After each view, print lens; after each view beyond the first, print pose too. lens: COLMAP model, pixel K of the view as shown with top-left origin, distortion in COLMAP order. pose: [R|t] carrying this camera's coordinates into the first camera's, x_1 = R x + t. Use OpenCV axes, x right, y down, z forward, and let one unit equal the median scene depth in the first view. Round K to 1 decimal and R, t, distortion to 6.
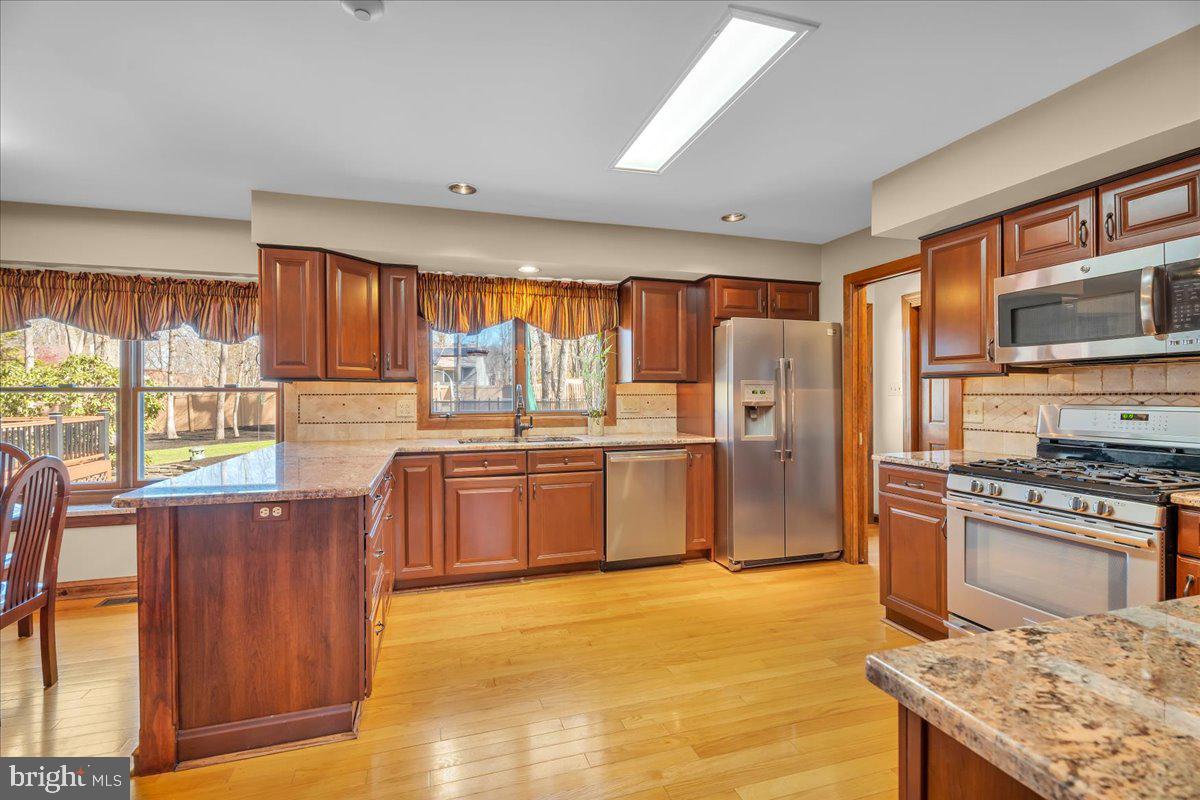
lens RADIAL K [[540.4, 0, 605.3], [0, 540.4, 401.2], [0, 0, 1]] dist [-0.003928, -0.000826]
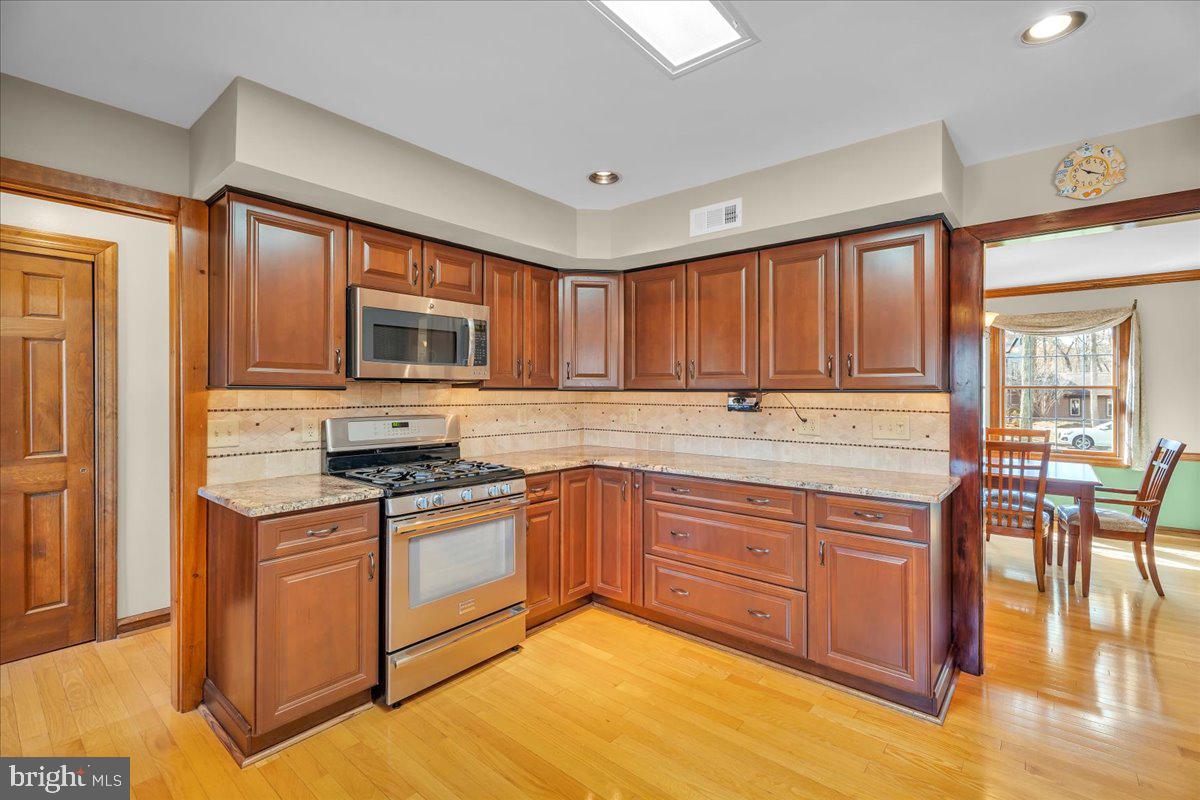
lens RADIAL K [[540.4, 0, 607.4], [0, 540.4, 394.2], [0, 0, 1]] dist [-0.003928, -0.000826]
pose [[-0.533614, -0.001789, 0.845726, -0.225716], [0.010188, 0.999912, 0.008543, -0.031700], [-0.845666, 0.013175, -0.533549, 0.820345]]
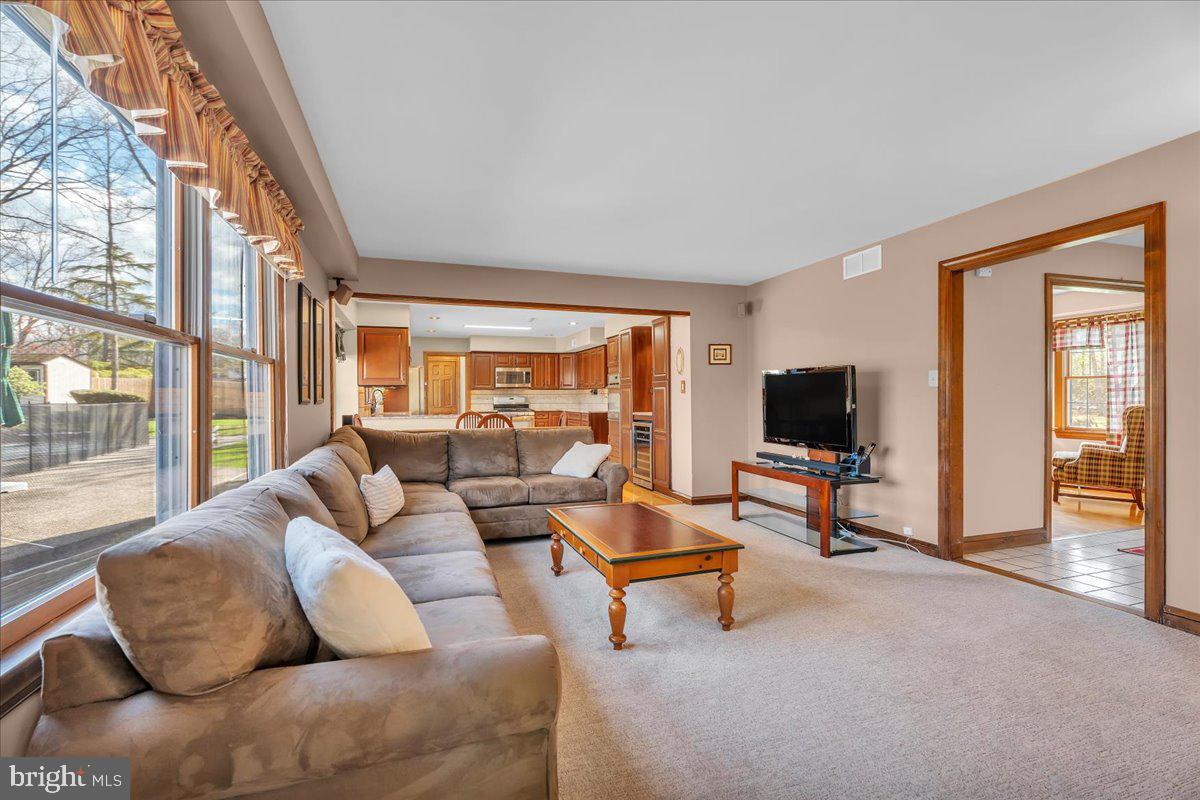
lens RADIAL K [[540.4, 0, 601.8], [0, 540.4, 398.6], [0, 0, 1]] dist [-0.003928, -0.000826]
pose [[-0.026512, -0.005663, 0.999632, -2.650836], [0.018379, 0.999812, 0.006152, 0.007953], [-0.999480, 0.018535, -0.026403, 0.188515]]
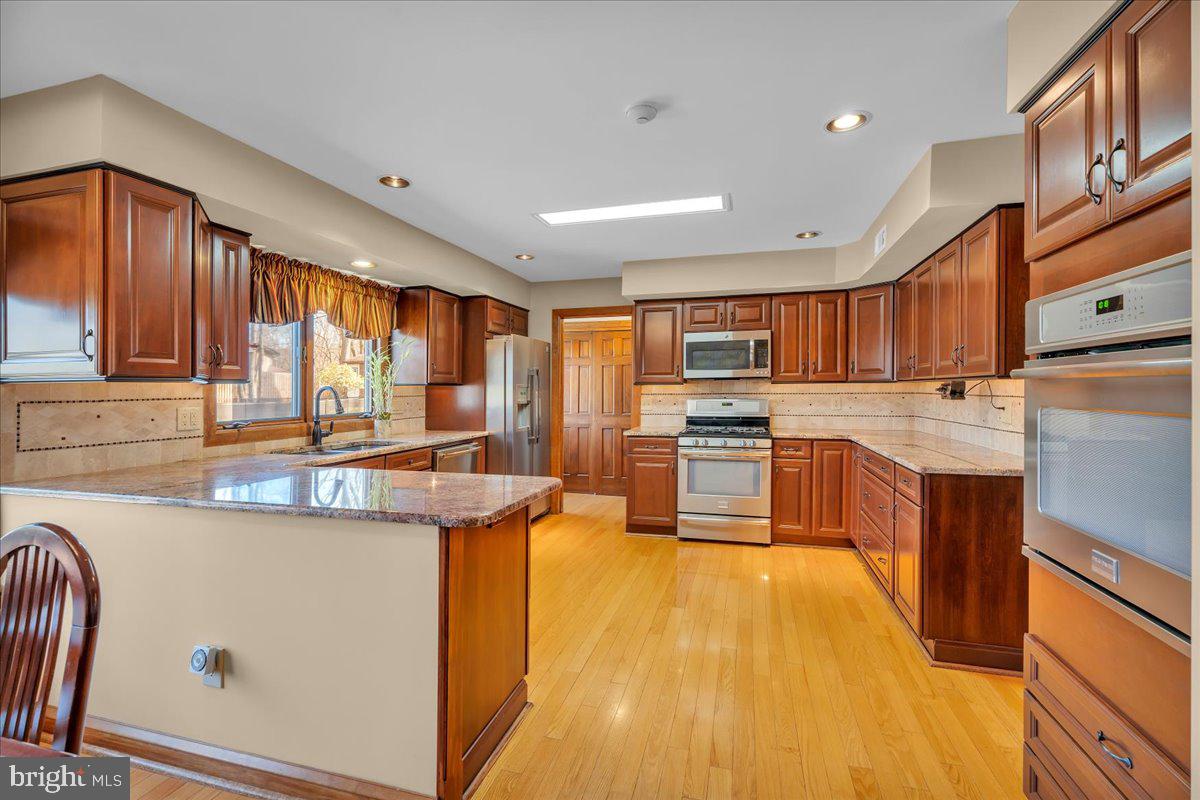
lens RADIAL K [[540.4, 0, 601.9], [0, 540.4, 396.9], [0, 0, 1]] dist [-0.003928, -0.000826]
pose [[0.544703, -0.012788, 0.838531, -0.740841], [0.013976, 0.999883, 0.006170, -0.013724], [-0.838512, 0.008358, 0.544818, 0.148956]]
